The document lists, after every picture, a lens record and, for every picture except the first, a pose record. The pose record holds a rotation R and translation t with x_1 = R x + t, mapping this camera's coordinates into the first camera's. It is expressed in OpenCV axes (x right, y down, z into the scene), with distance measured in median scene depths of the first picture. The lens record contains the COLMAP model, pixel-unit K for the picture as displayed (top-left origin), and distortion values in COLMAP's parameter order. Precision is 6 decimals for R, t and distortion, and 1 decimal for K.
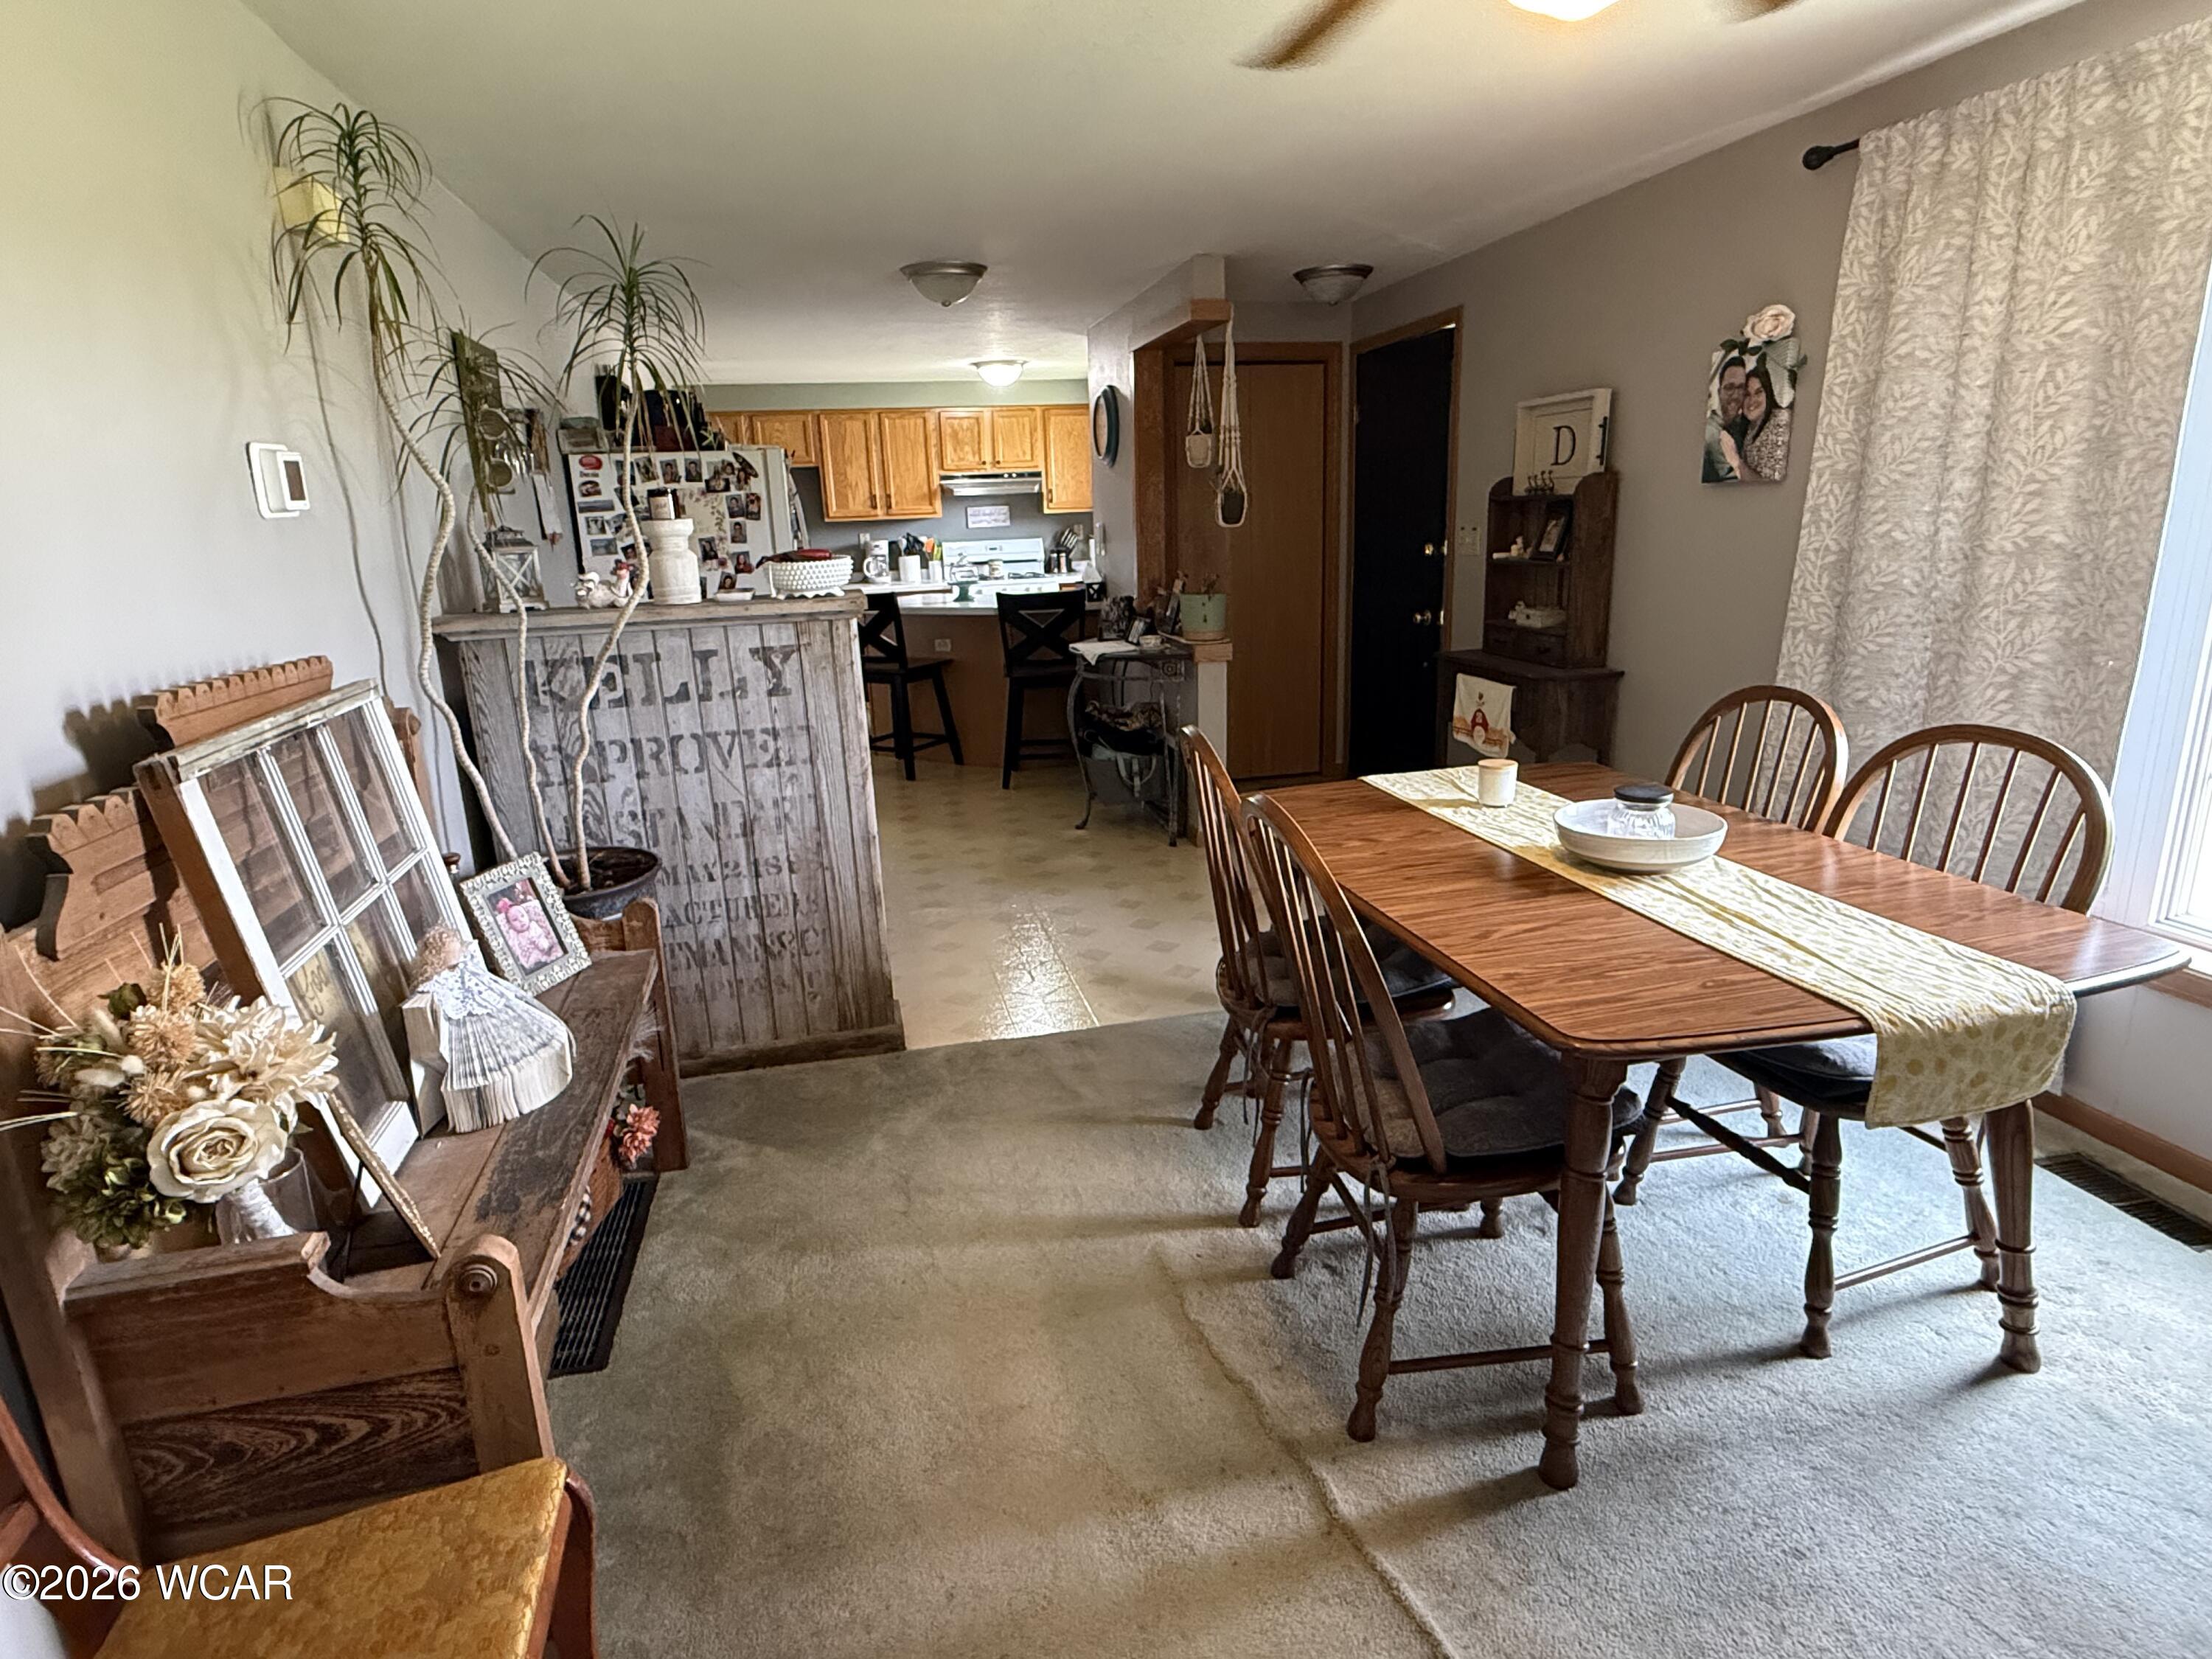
lens RADIAL K [[1196.8, 0, 1103.2], [0, 1196.8, 822.9], [0, 0, 1]] dist [-0.003890, 0.001994]
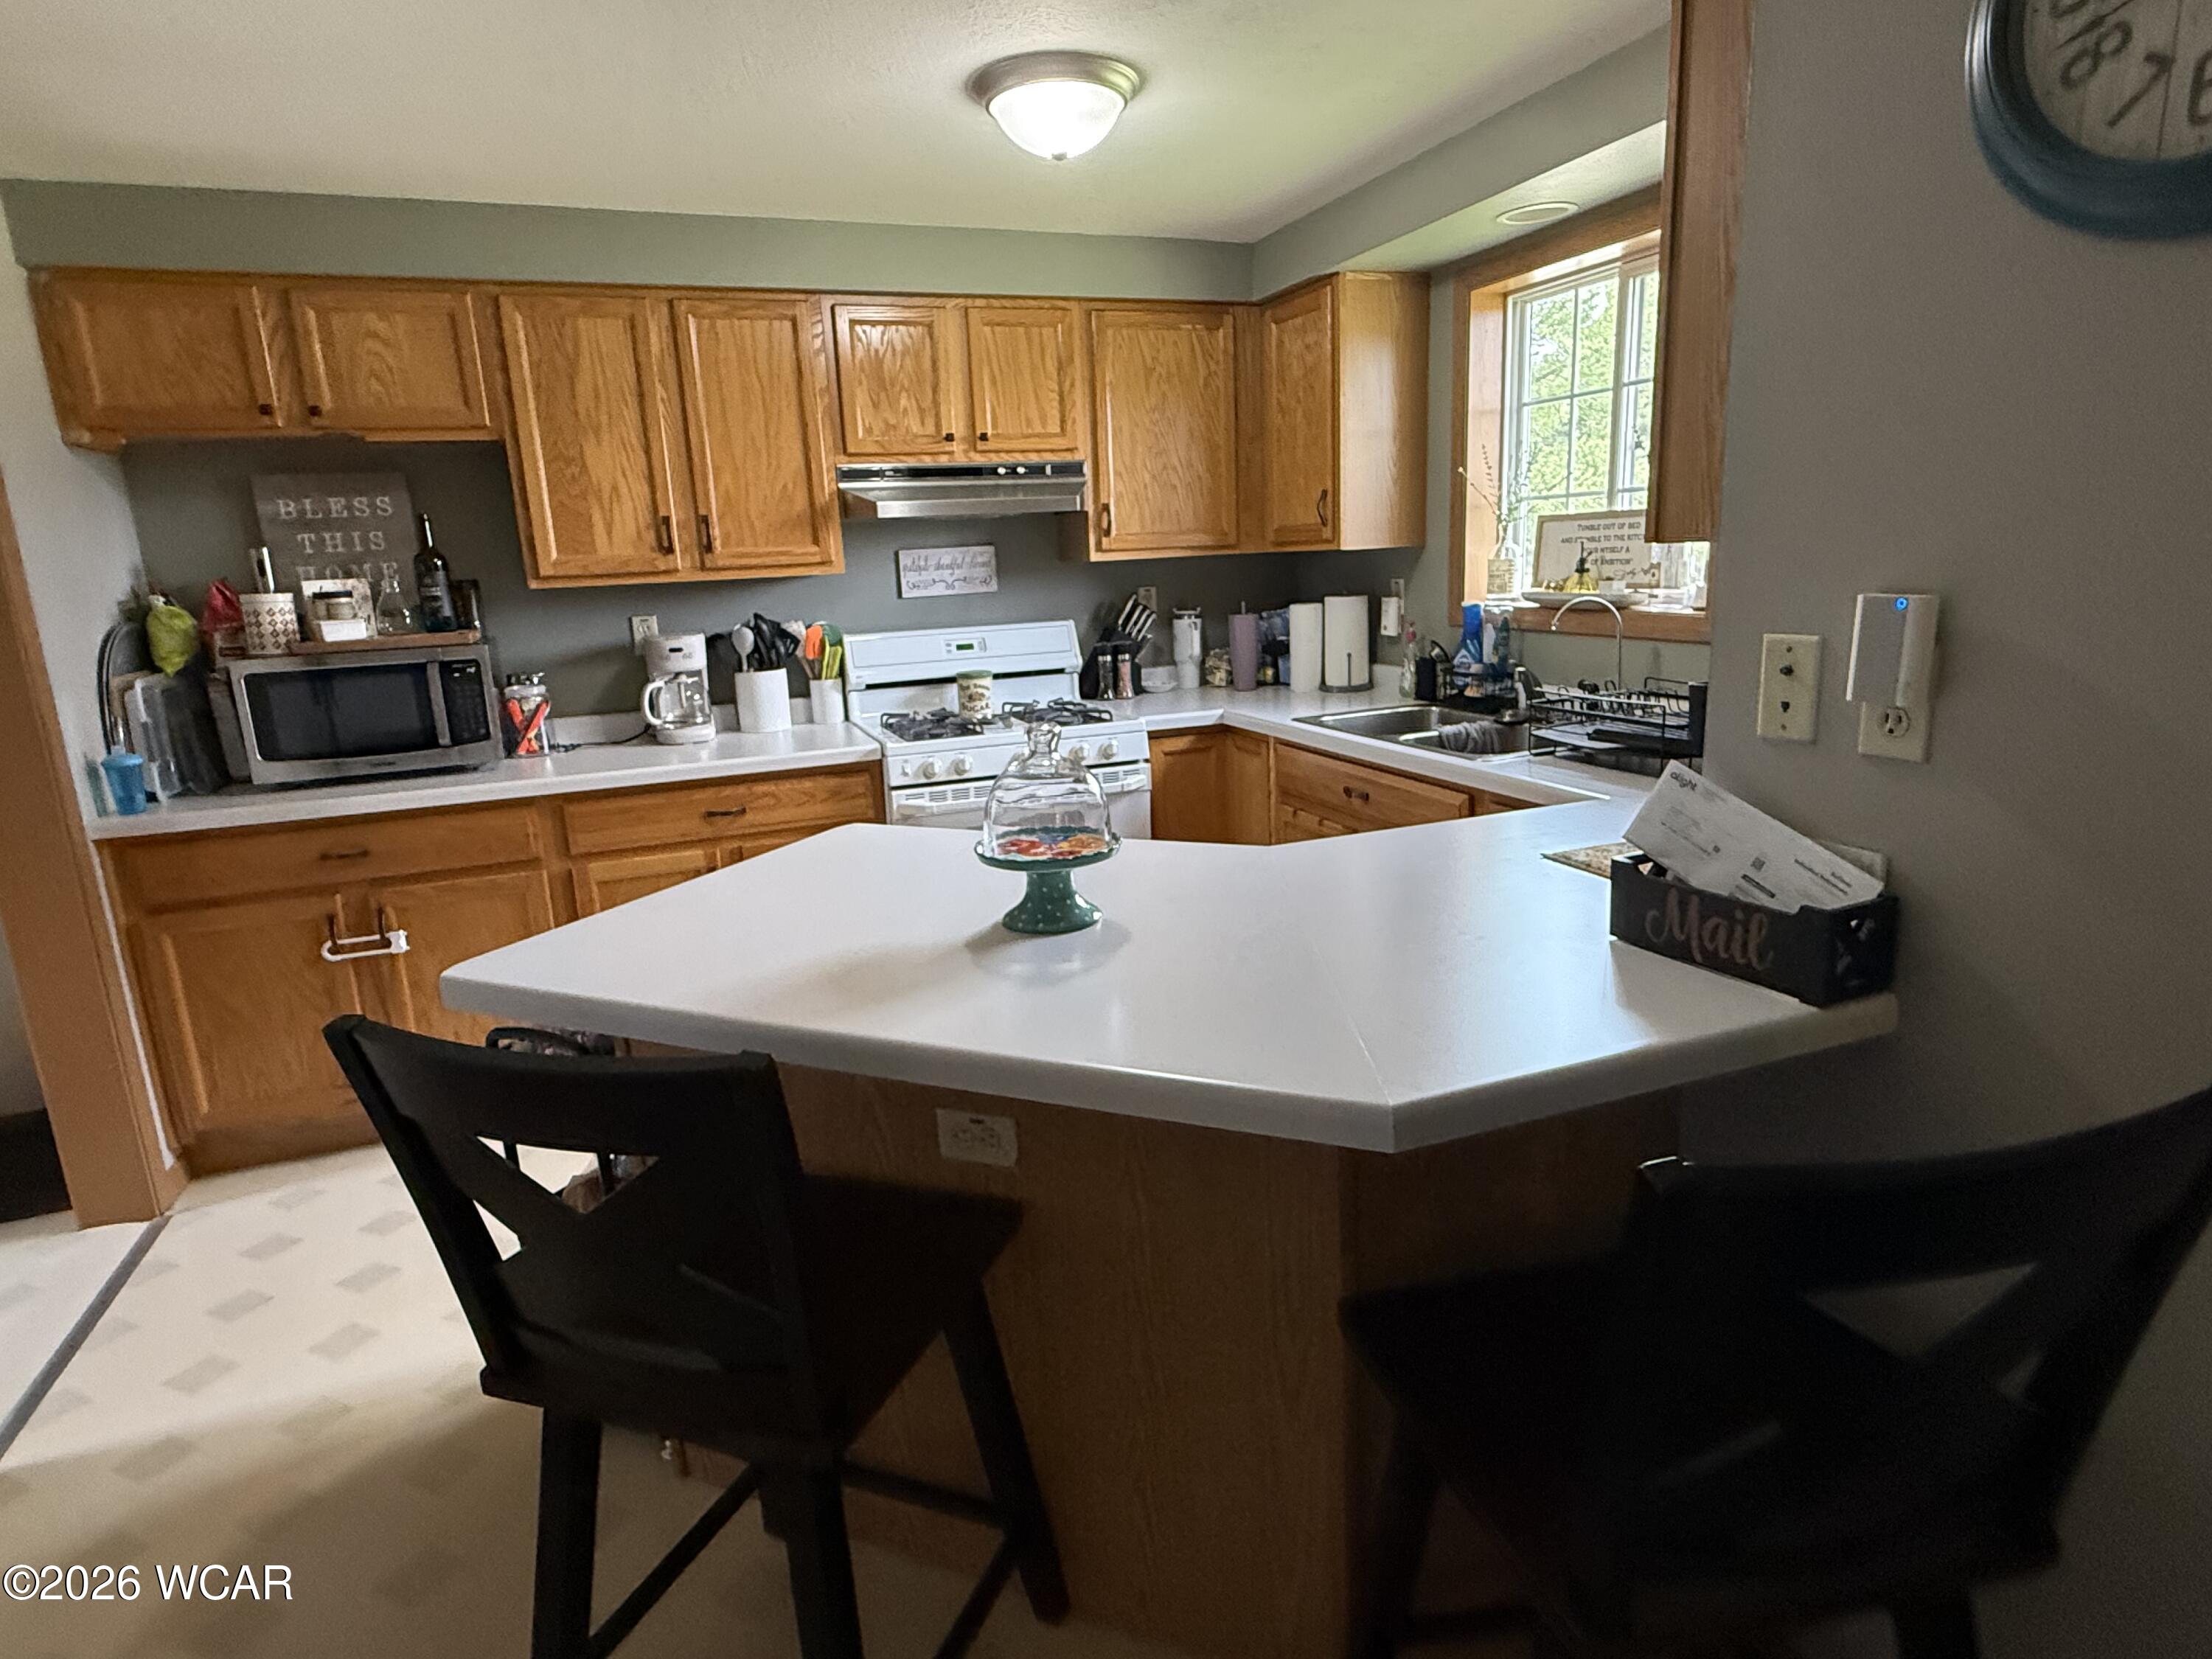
lens RADIAL K [[1196.8, 0, 1097.0], [0, 1196.8, 823.6], [0, 0, 1]] dist [-0.003890, 0.001994]
pose [[0.990075, -0.038693, 0.135106, -0.107324], [0.044251, 0.998283, -0.038381, -0.152007], [-0.133389, 0.043979, 0.990088, 0.592529]]
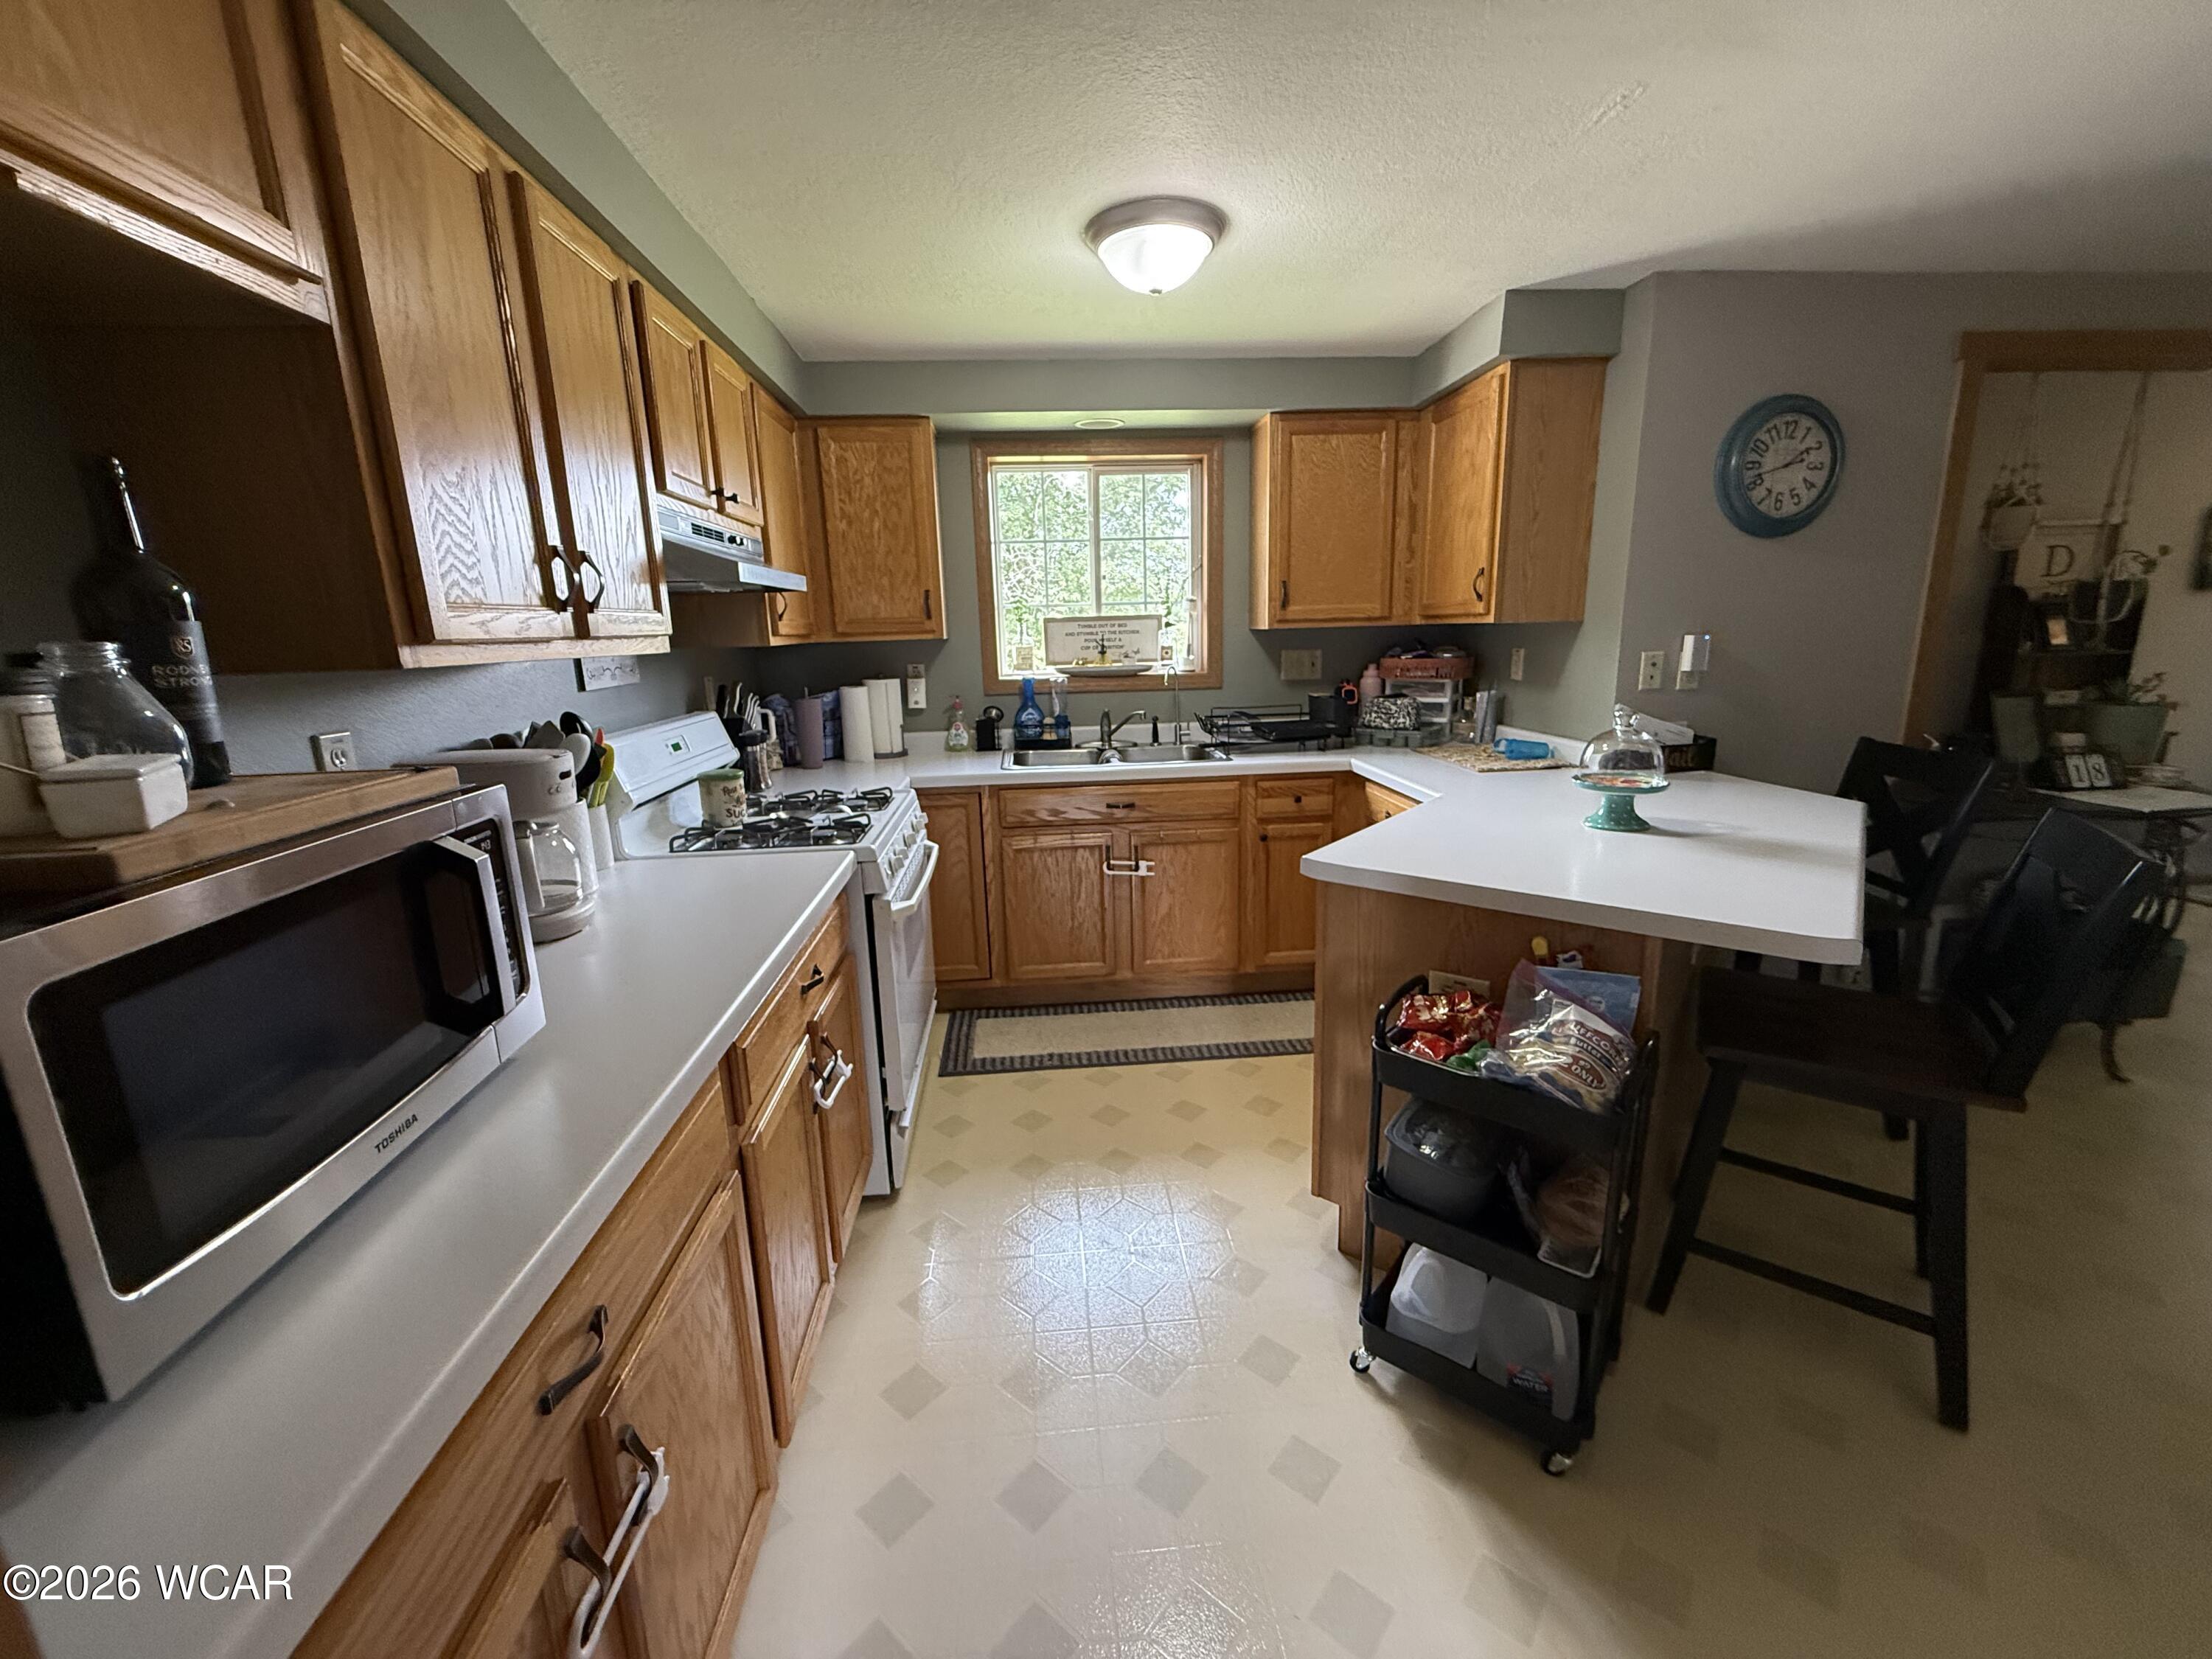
lens RADIAL K [[881.0, 0, 1092.8], [0, 881.0, 837.8], [0, 0, 1]] dist [-0.003860, -0.000121]
pose [[0.152500, -0.196961, 0.968478, -0.333170], [0.274728, 0.949766, 0.149896, -0.213397], [-0.949352, 0.243209, 0.198950, 0.858654]]
